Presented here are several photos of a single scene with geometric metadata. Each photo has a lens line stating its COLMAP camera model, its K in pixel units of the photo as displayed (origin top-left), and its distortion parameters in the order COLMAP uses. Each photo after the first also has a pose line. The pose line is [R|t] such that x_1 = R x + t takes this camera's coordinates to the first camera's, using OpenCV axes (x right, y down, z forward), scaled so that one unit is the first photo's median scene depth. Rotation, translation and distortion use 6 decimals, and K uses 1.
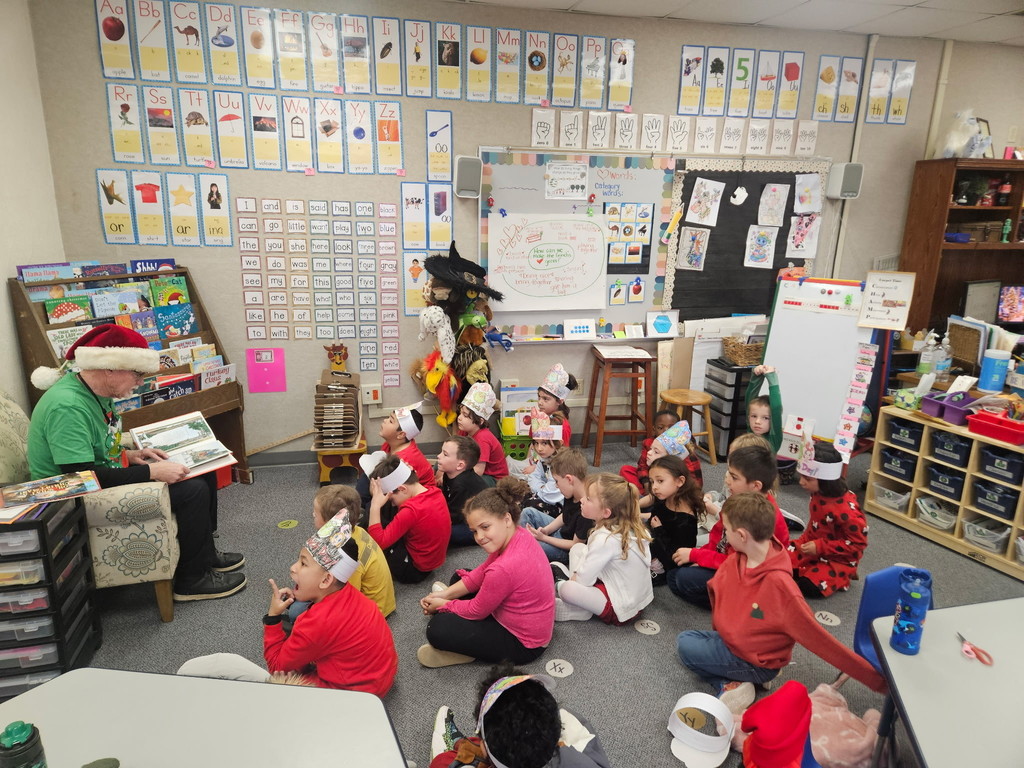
lens RADIAL K [[739.1, 0, 512.0], [0, 739.1, 384.0], [0, 0, 1]] dist [-0.005067, 0.004656]
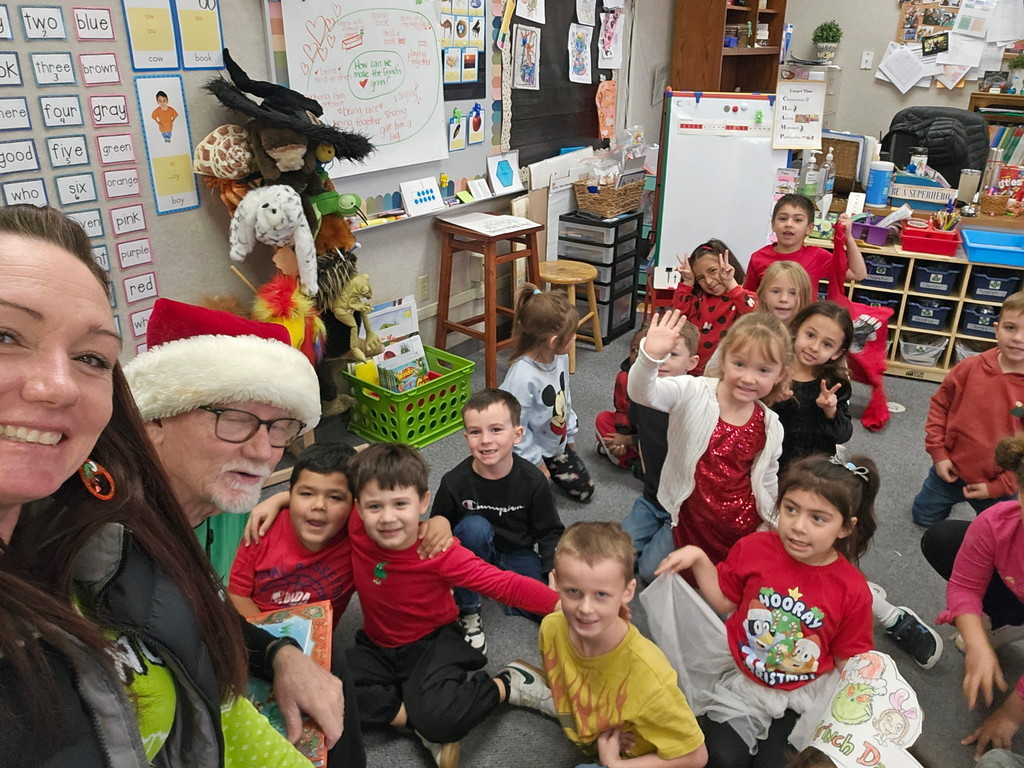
lens RADIAL K [[831.3, 0, 512.0], [0, 831.3, 384.0], [0, 0, 1]] dist [-0.063141, -0.002371]
pose [[0.684152, -0.279964, 0.673465, -0.366678], [0.157259, 0.958296, 0.238616, -0.077142], [-0.712184, -0.057341, 0.699647, 0.459601]]
